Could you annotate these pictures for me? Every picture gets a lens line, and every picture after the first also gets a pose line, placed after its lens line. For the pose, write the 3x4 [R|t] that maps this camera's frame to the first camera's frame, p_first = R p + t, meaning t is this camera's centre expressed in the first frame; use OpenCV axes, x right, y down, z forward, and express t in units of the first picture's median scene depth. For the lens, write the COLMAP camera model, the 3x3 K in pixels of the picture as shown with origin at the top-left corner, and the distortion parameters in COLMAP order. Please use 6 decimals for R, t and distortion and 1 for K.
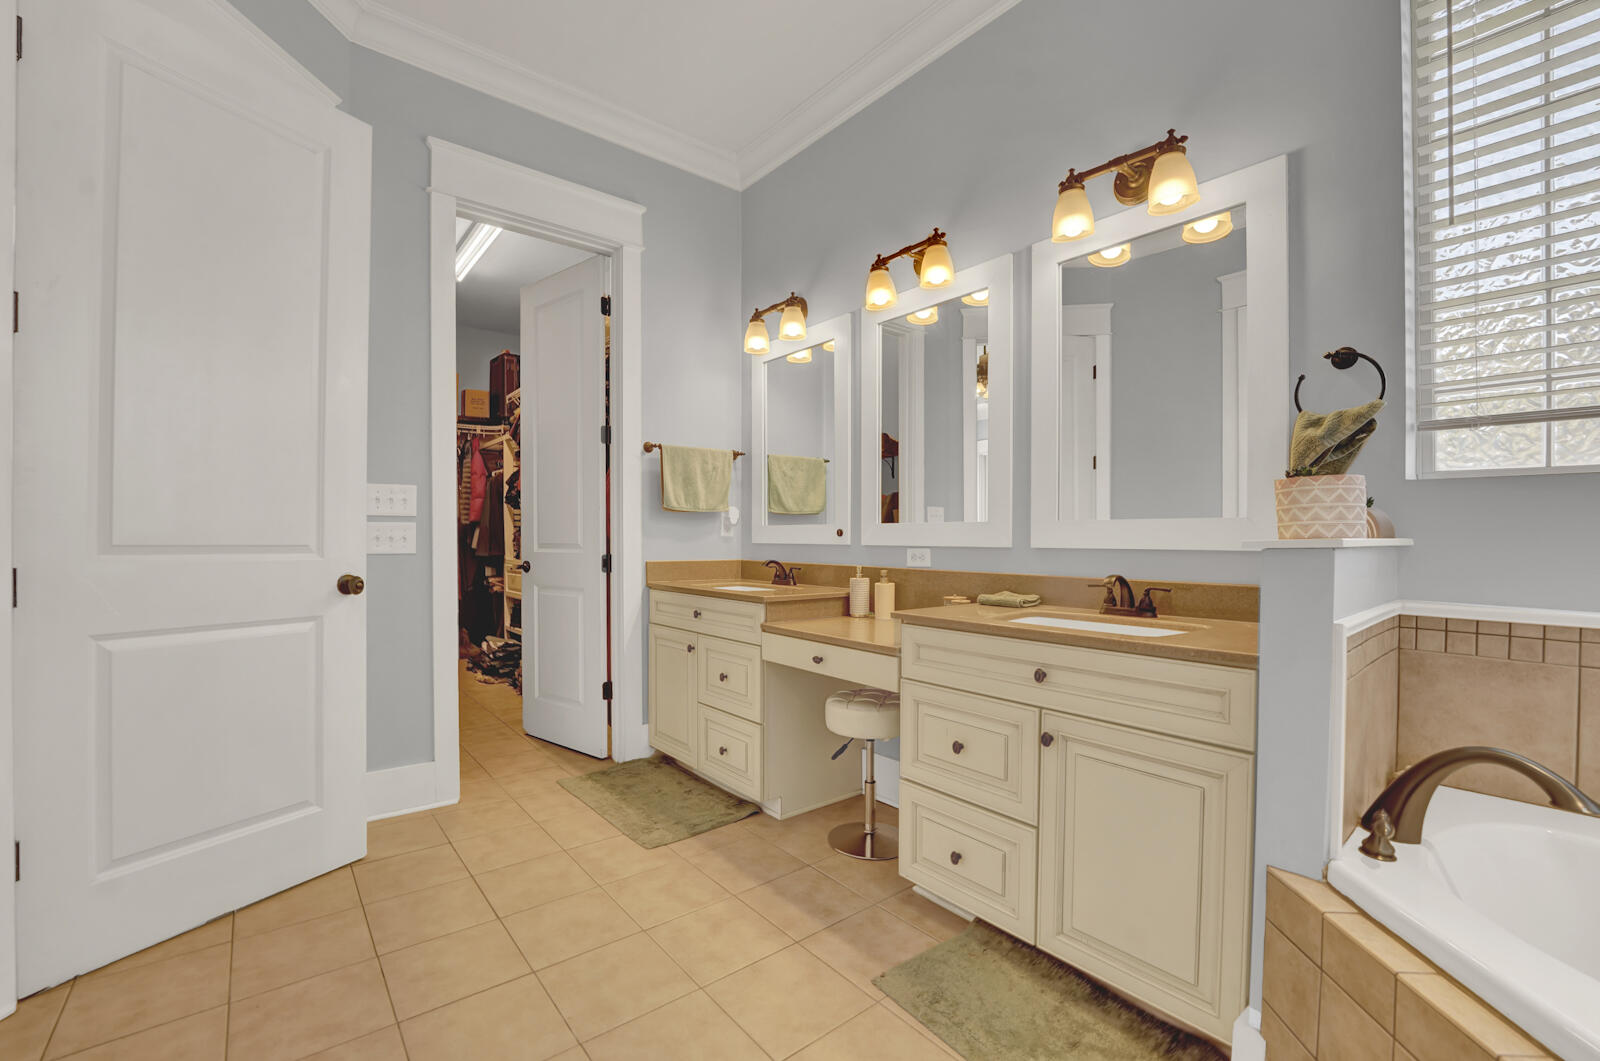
lens RADIAL K [[652.8, 0, 794.3], [0, 652.8, 542.3], [0, 0, 1]] dist [-0.030372, 0.004785]
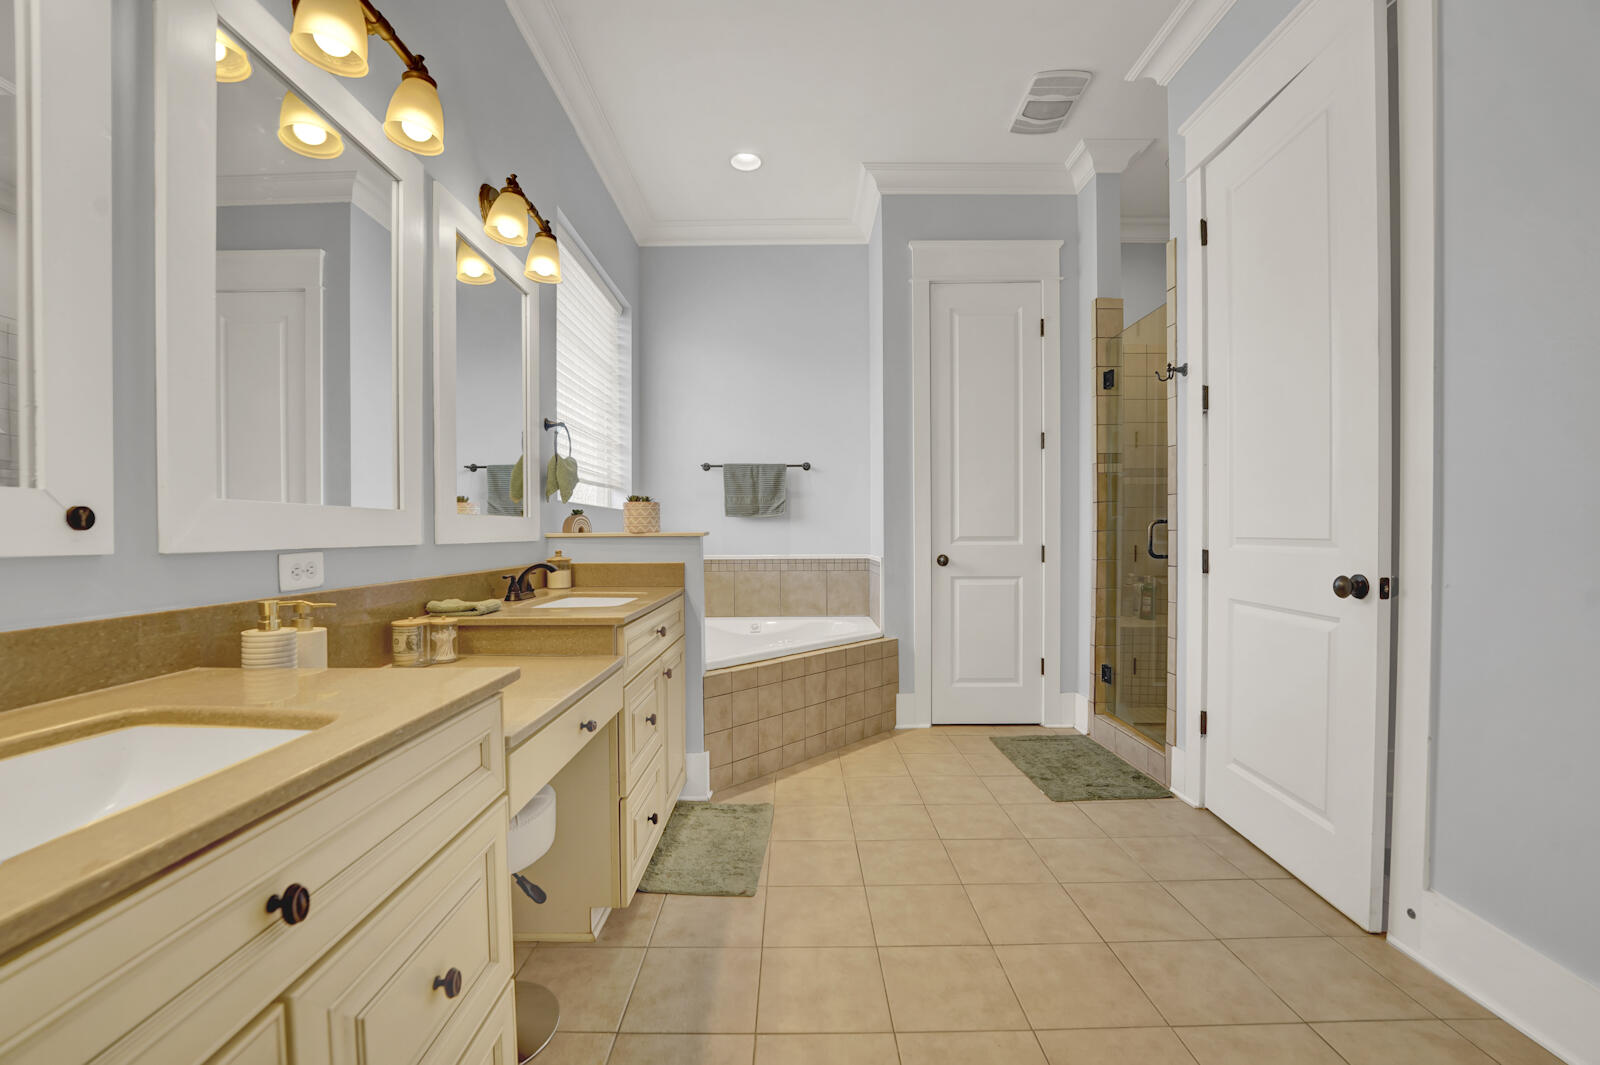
lens RADIAL K [[652.8, 0, 794.3], [0, 652.8, 544.3], [0, 0, 1]] dist [-0.030372, 0.004785]
pose [[-0.770647, -0.003800, 0.637251, -0.390034], [0.012337, 0.999706, 0.020881, -0.003006], [-0.637143, 0.023953, -0.770373, 1.022820]]
